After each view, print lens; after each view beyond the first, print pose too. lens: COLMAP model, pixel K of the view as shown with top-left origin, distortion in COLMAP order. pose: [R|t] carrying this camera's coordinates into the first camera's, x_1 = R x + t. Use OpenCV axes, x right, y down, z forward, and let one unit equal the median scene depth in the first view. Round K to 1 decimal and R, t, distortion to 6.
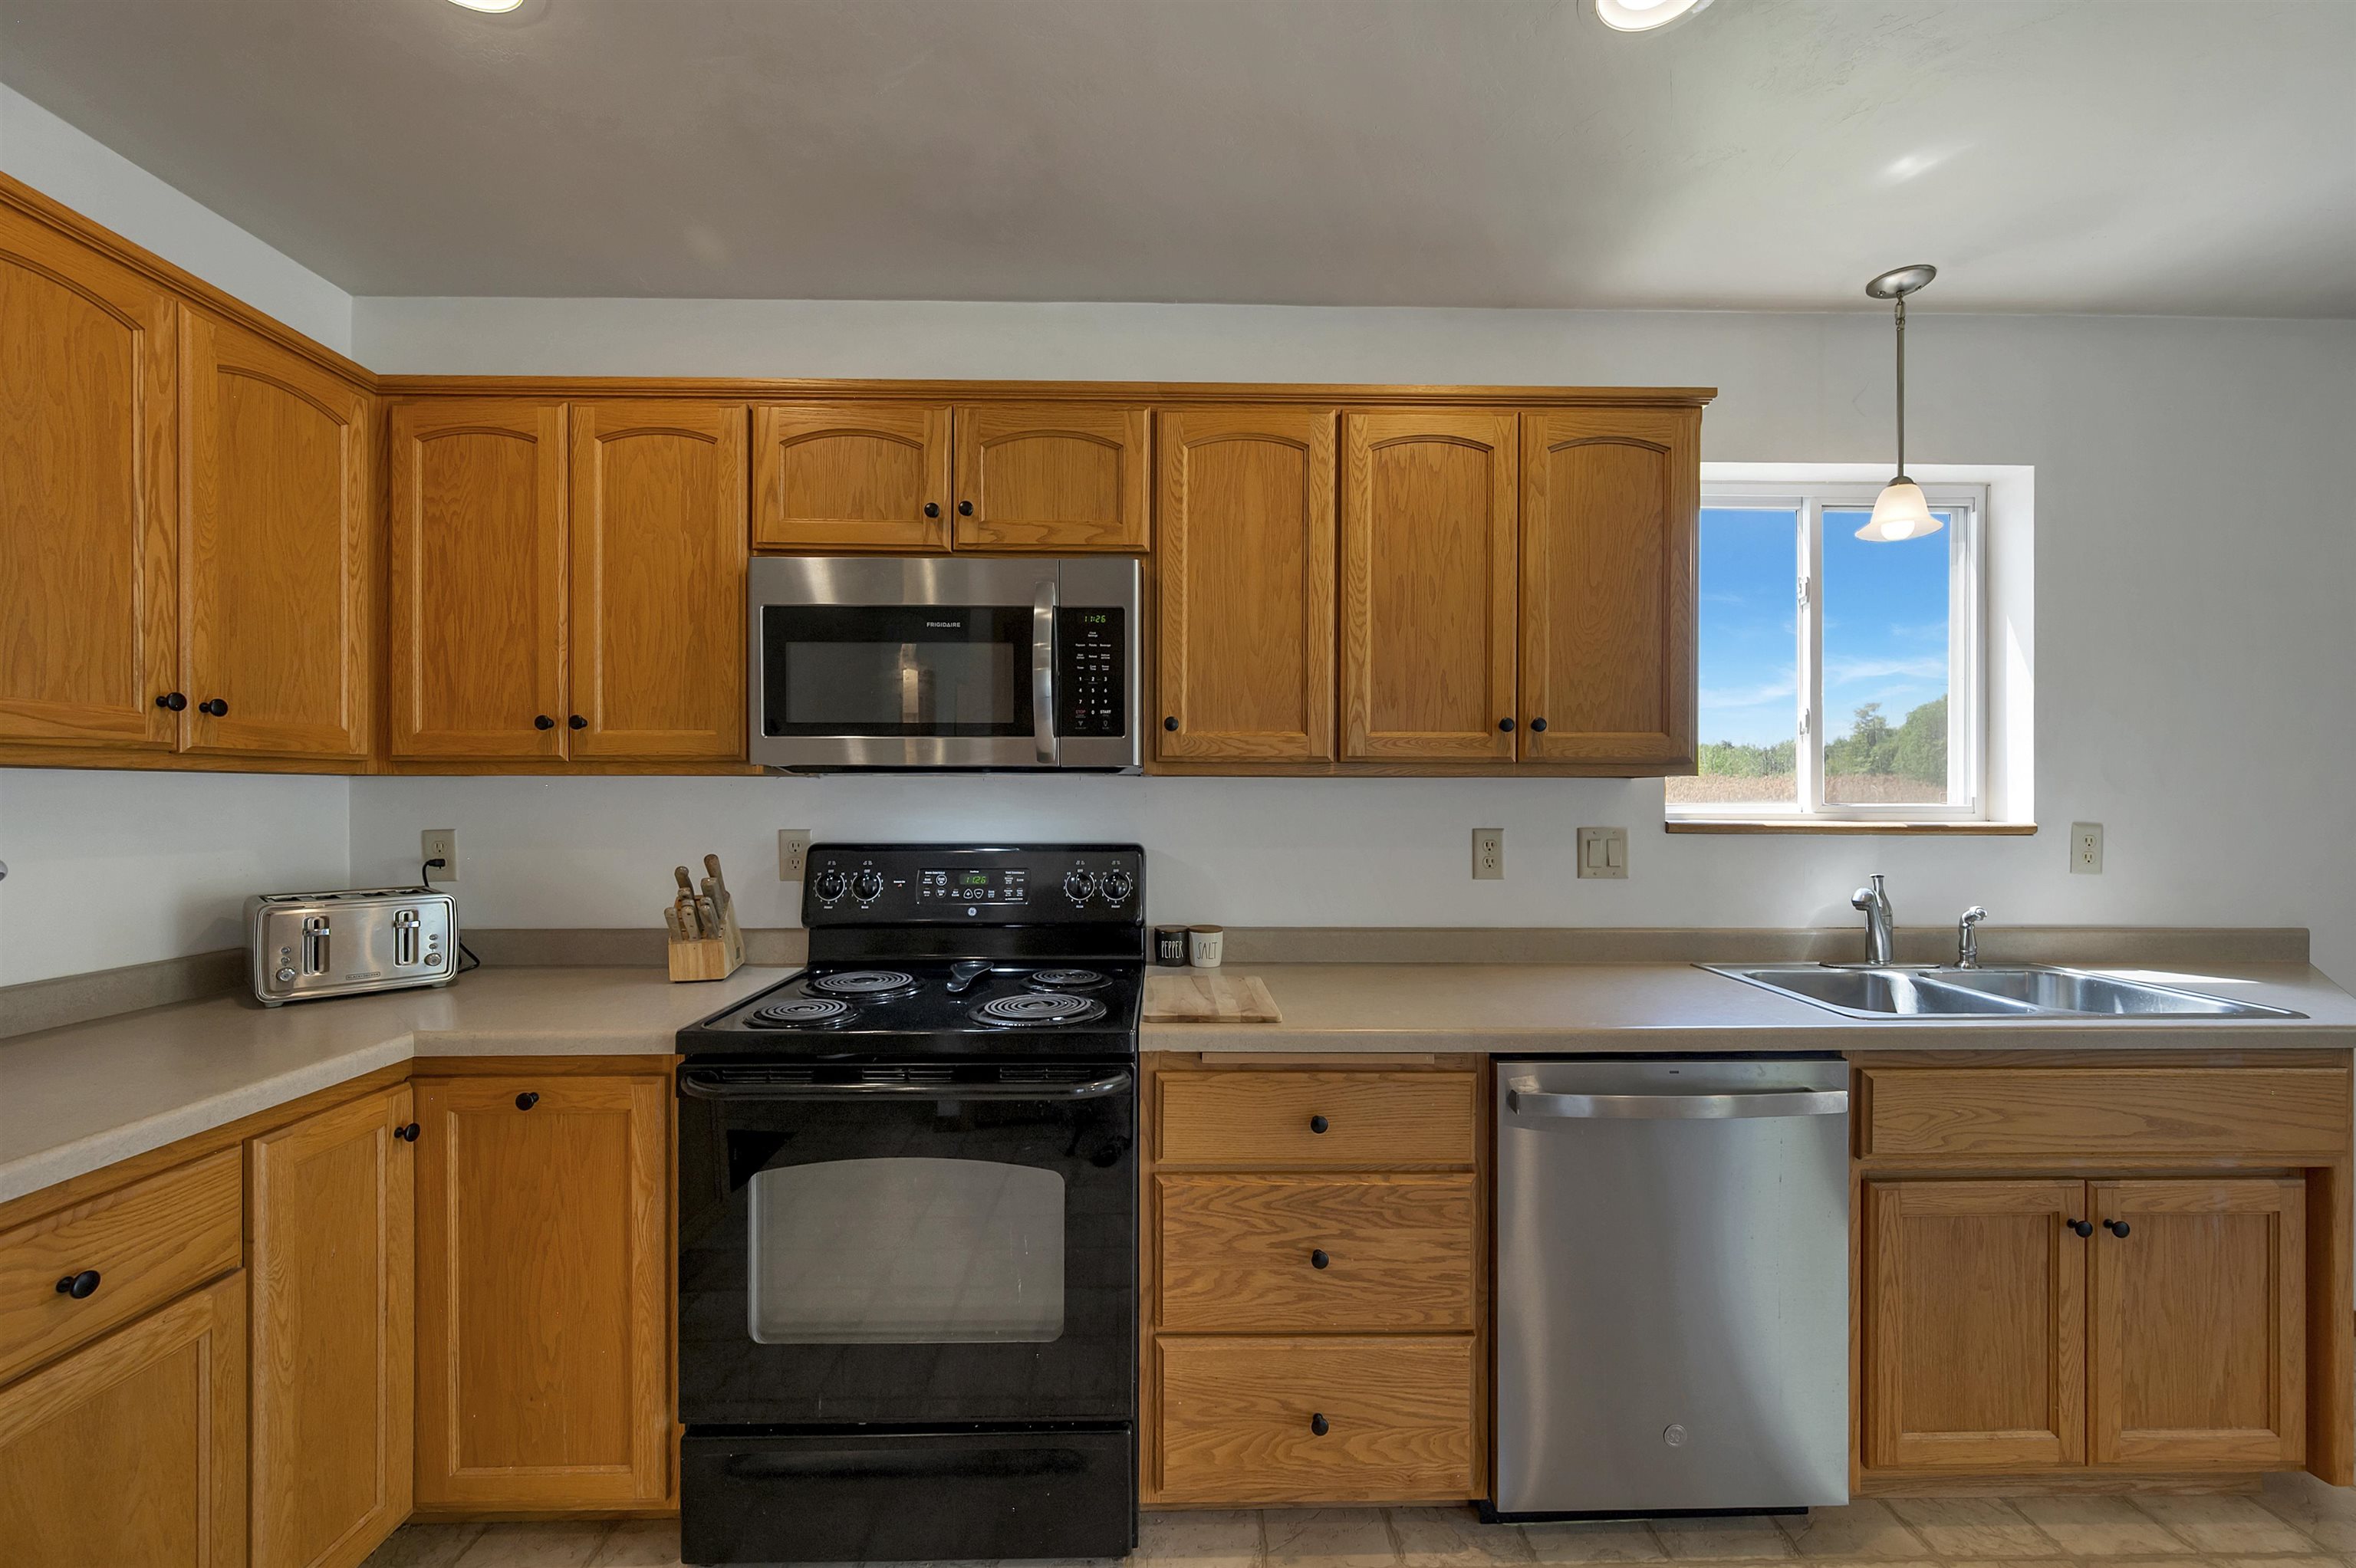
lens RADIAL K [[949.4, 0, 1178.5], [0, 949.4, 794.3], [0, 0, 1]] dist [-0.000102, -0.000164]
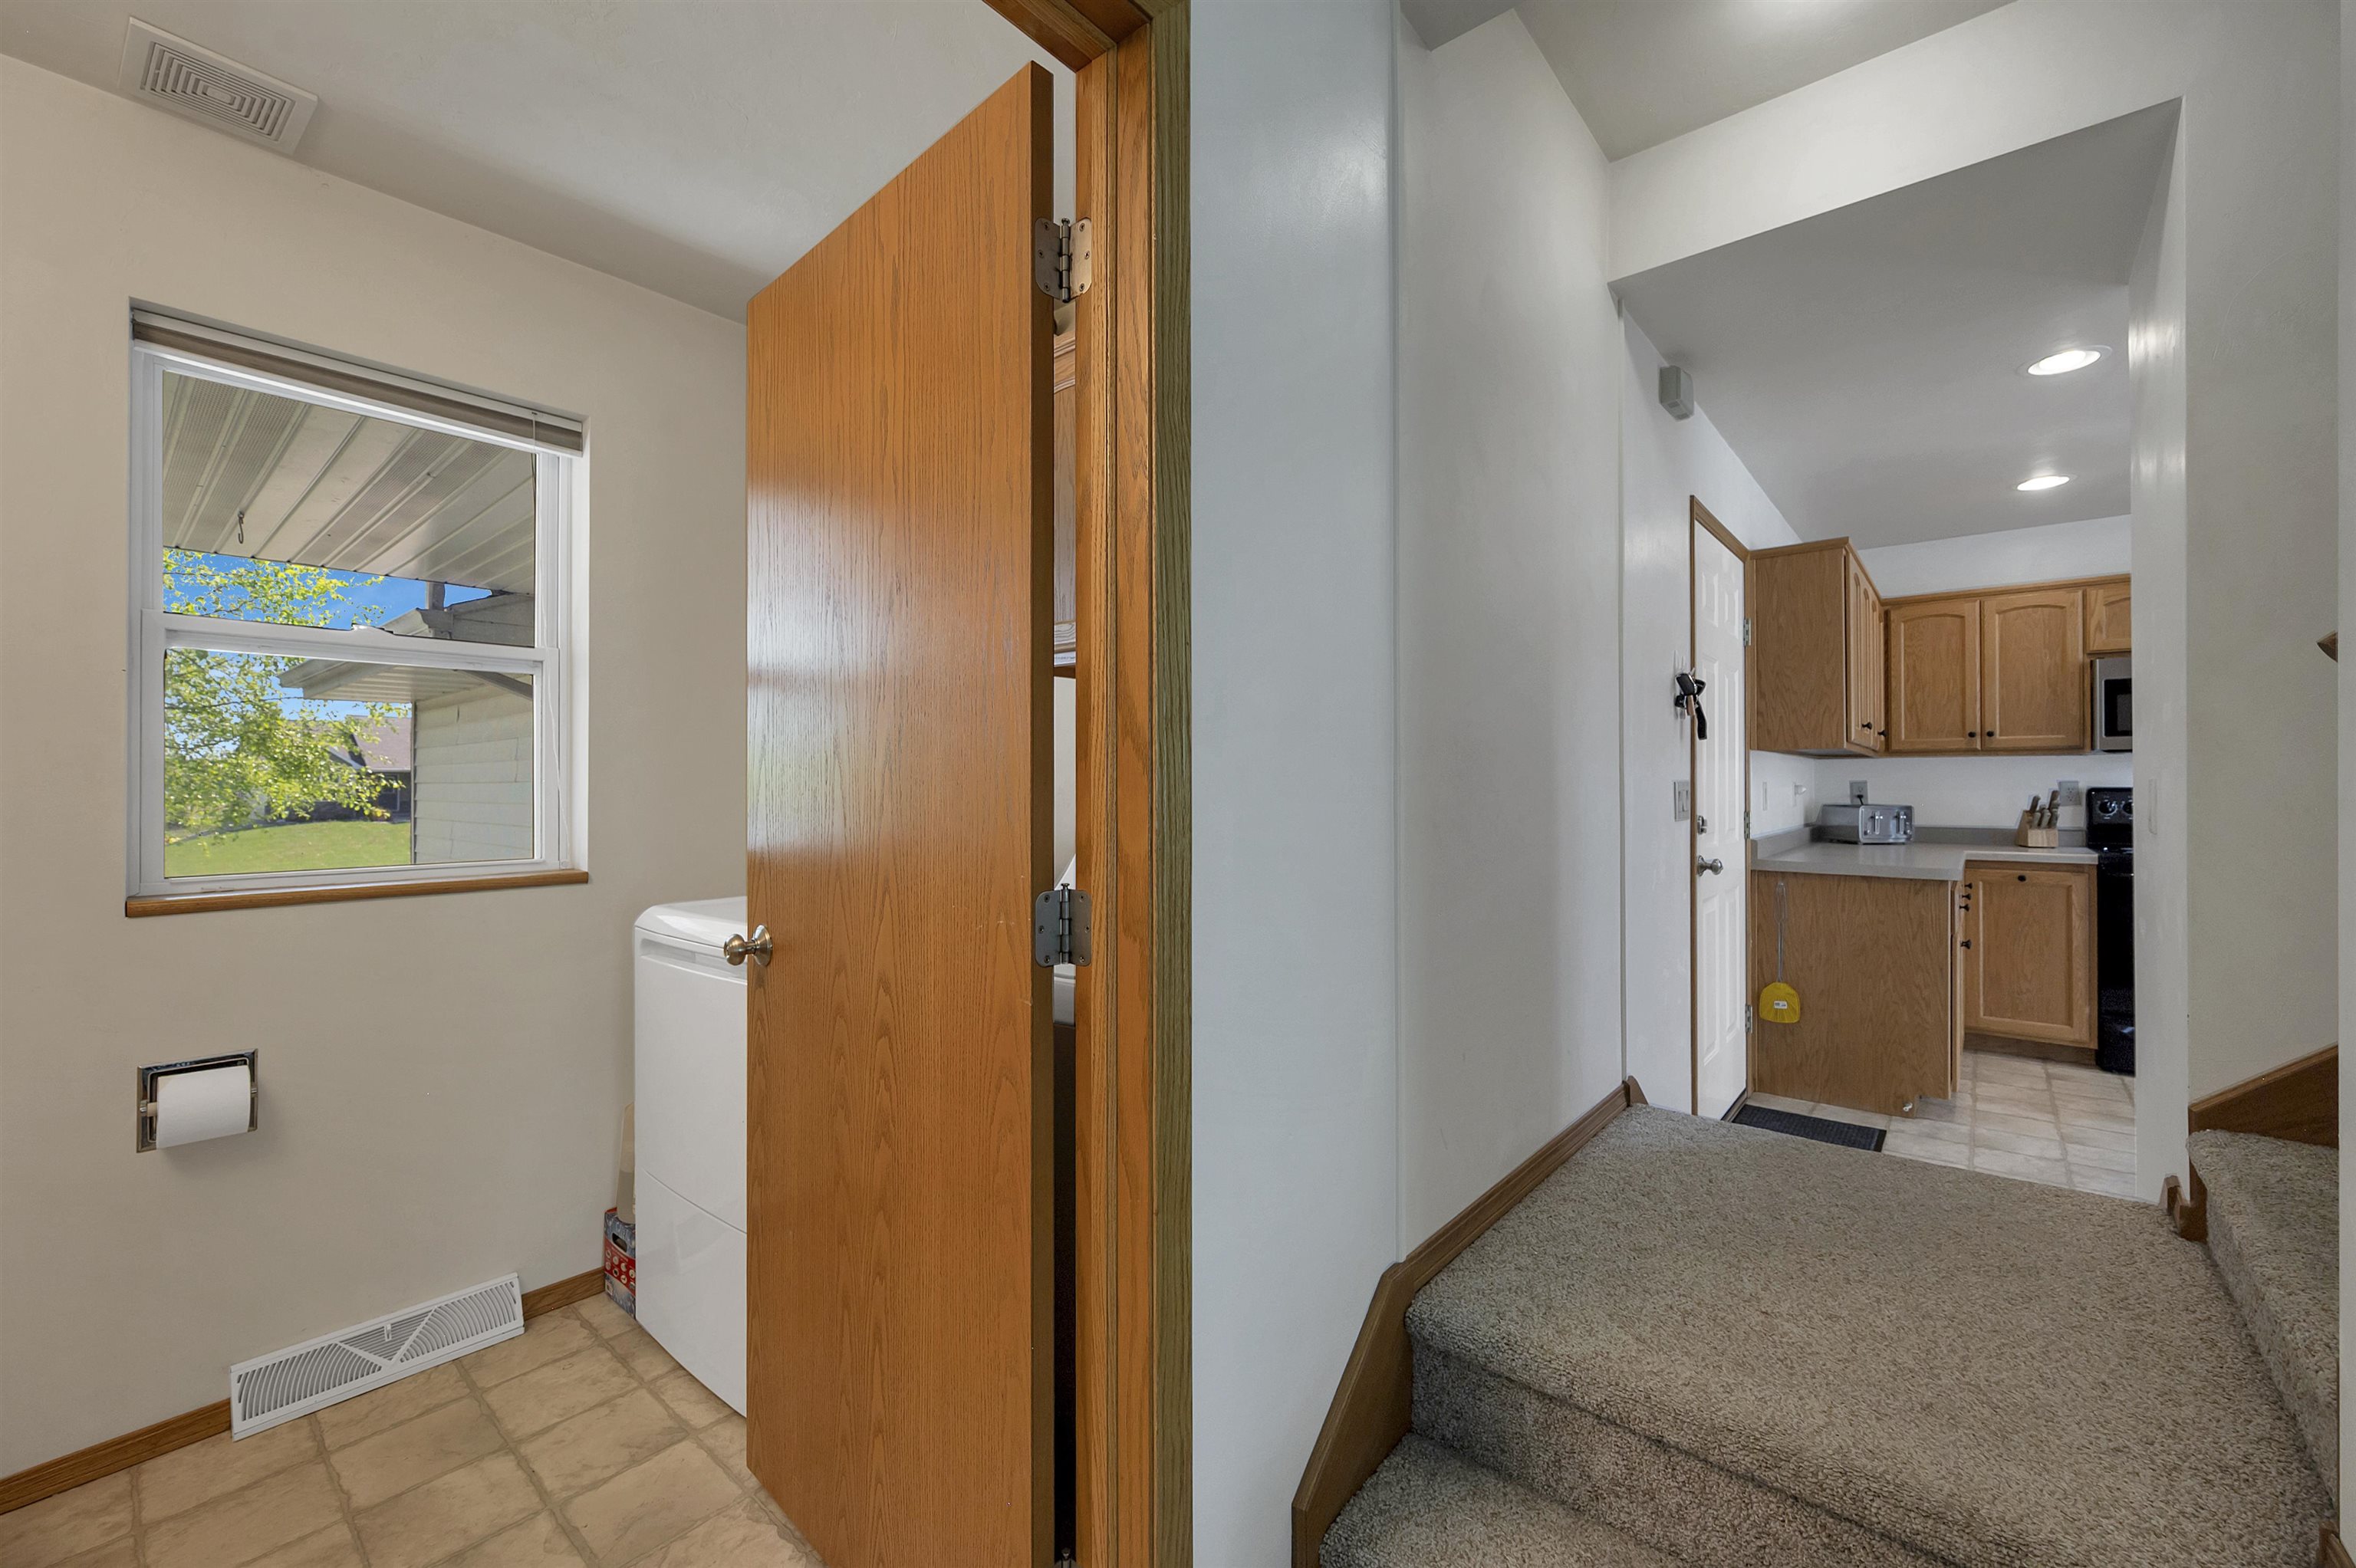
lens RADIAL K [[949.4, 0, 1172.8], [0, 949.4, 779.2], [0, 0, 1]] dist [-0.000102, -0.000164]
pose [[0.746945, -0.006052, -0.664858, -0.575138], [0.002041, 0.999975, -0.006810, 0.049571], [0.664883, 0.003730, 0.746938, -2.116272]]
